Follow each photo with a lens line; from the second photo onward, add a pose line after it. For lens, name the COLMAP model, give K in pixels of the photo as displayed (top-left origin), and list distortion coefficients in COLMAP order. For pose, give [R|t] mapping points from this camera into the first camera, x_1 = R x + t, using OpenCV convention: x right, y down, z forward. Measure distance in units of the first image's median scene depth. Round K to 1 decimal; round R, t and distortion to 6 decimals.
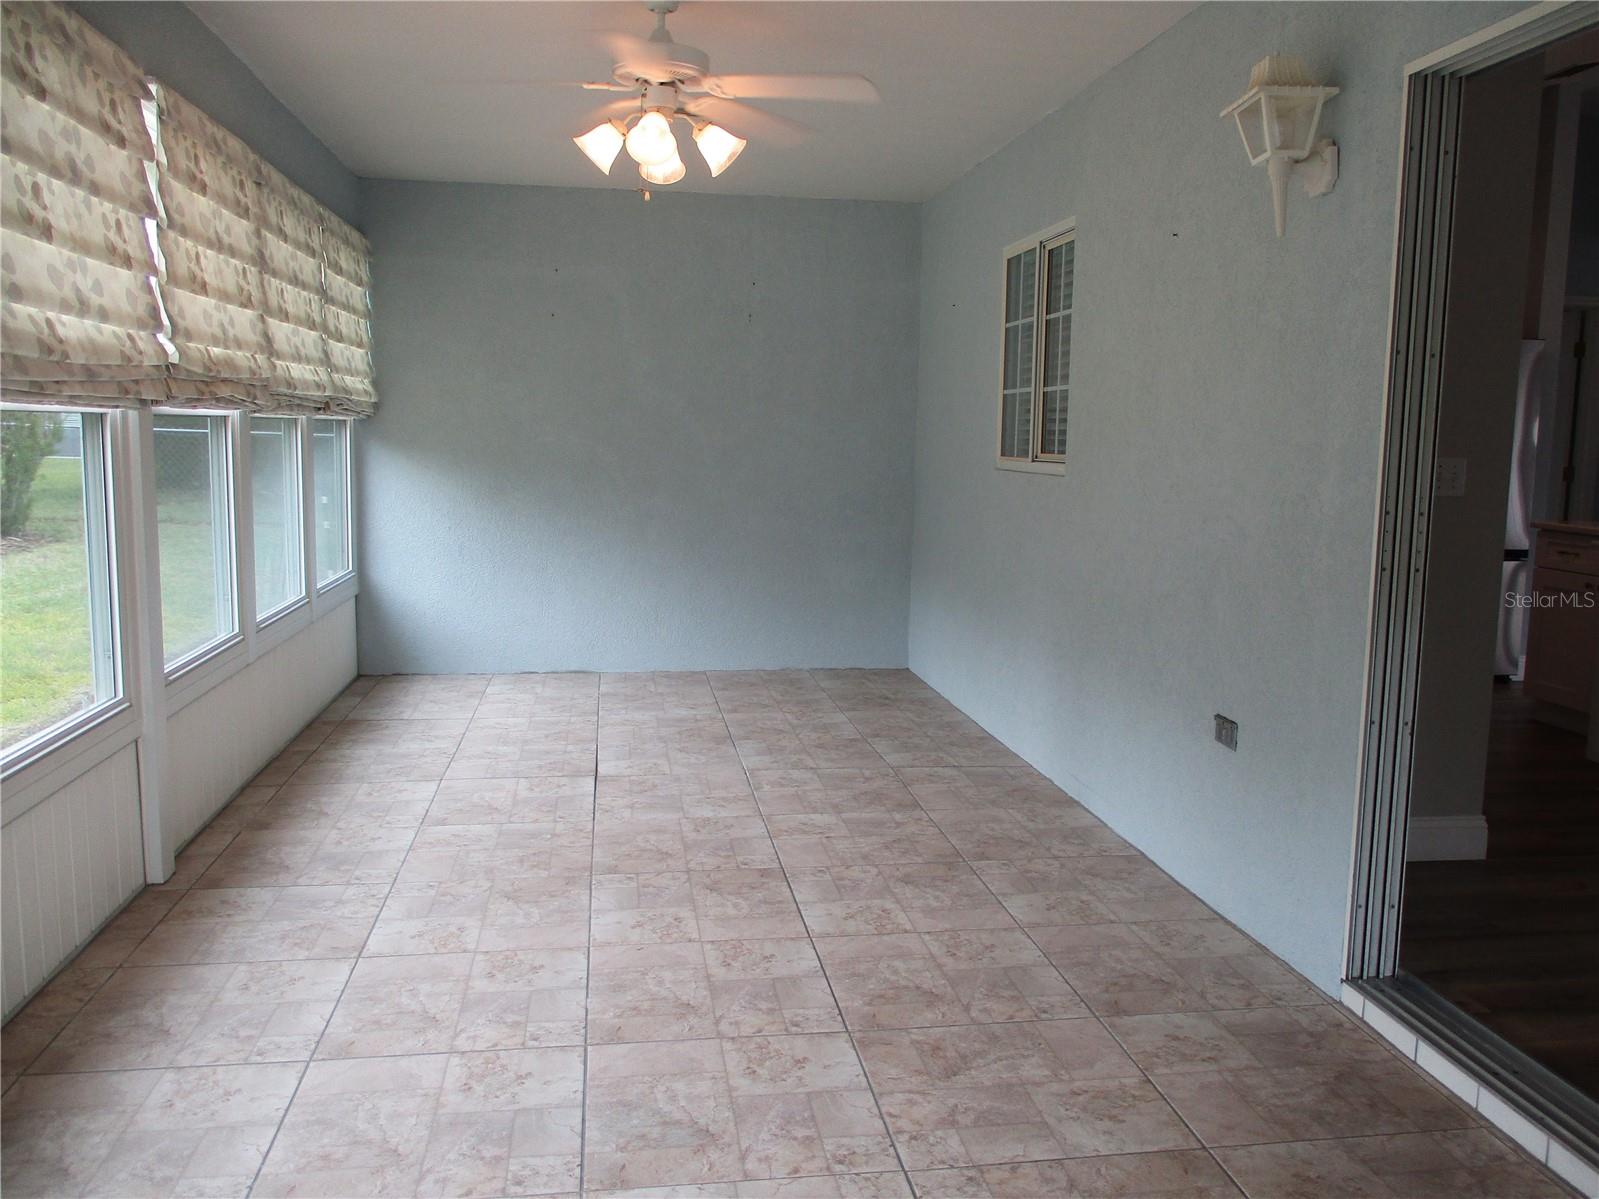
lens RADIAL K [[1337.6, 0, 800.3], [0, 1337.6, 600.9], [0, 0, 1]] dist [-0.013483, 0.007201]
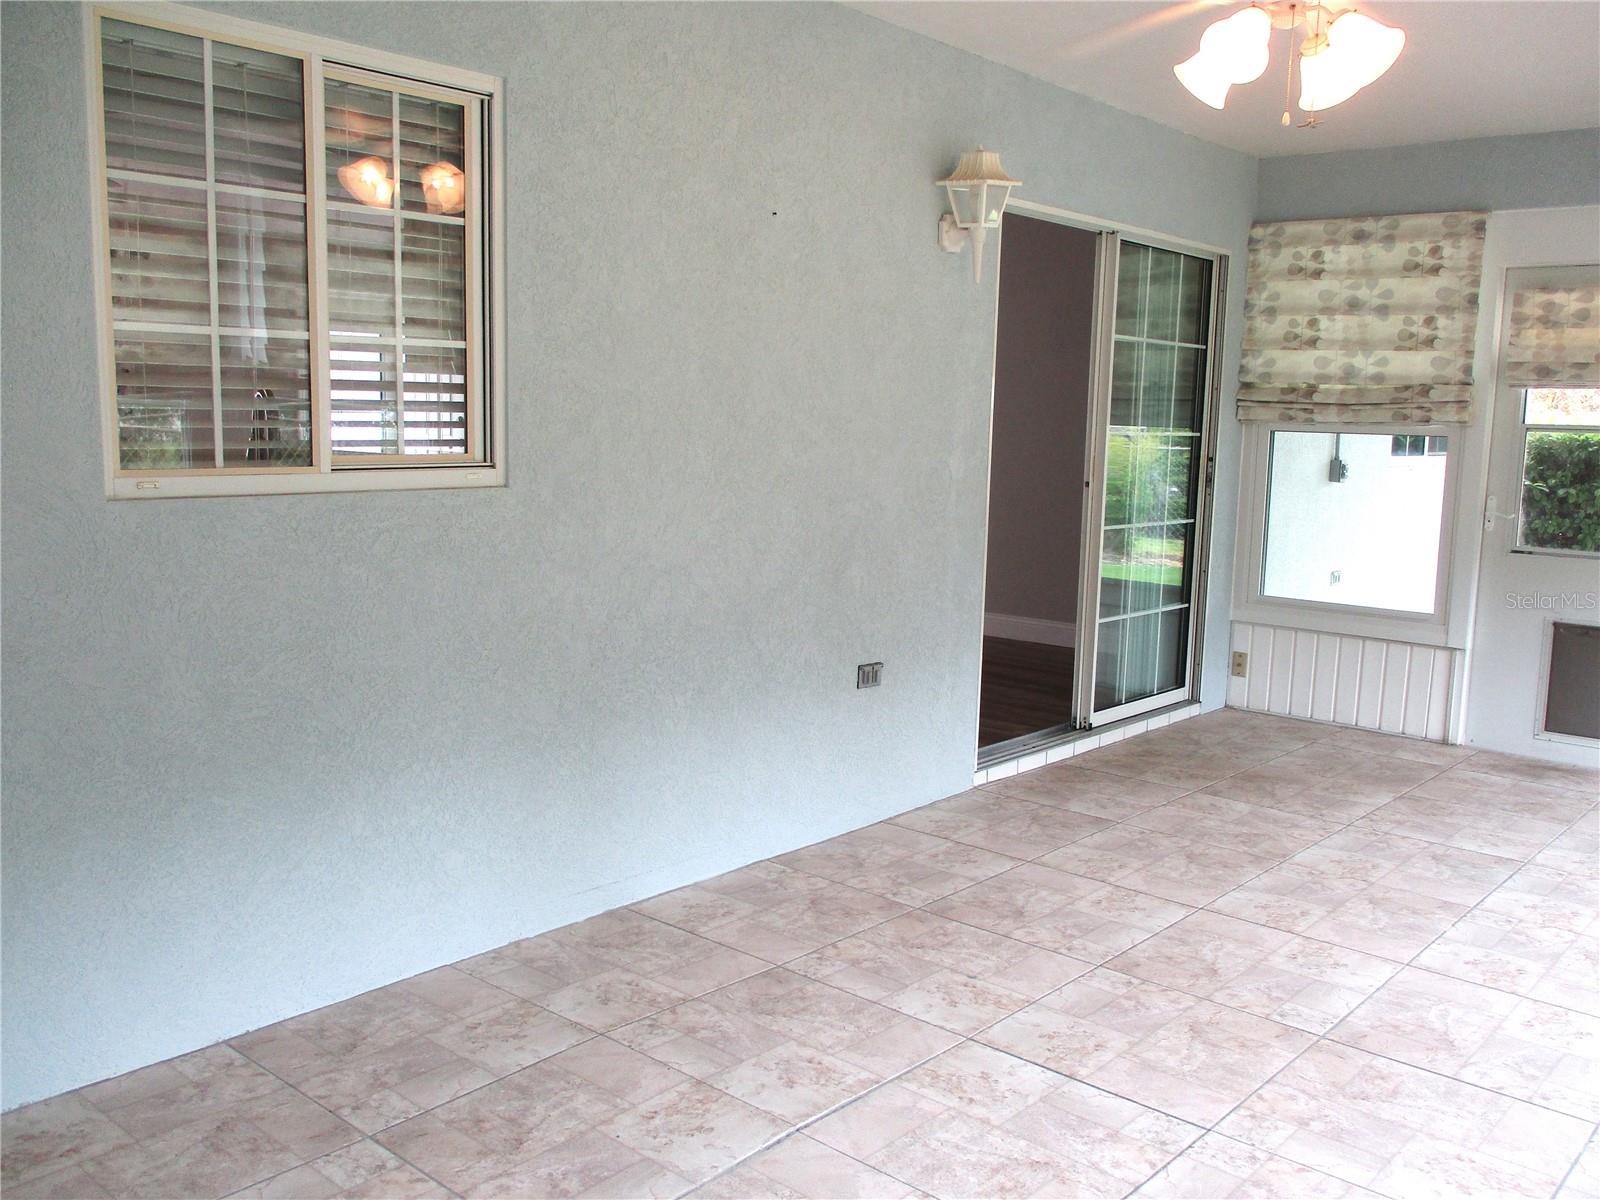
lens RADIAL K [[1338.4, 0, 800.8], [0, 1338.4, 599.2], [0, 0, 1]] dist [-0.013483, 0.007201]
pose [[-0.630403, -0.144541, 0.762692, -0.566769], [0.059550, 0.970612, 0.233165, -0.263818], [-0.773980, 0.192406, -0.603270, 1.797775]]
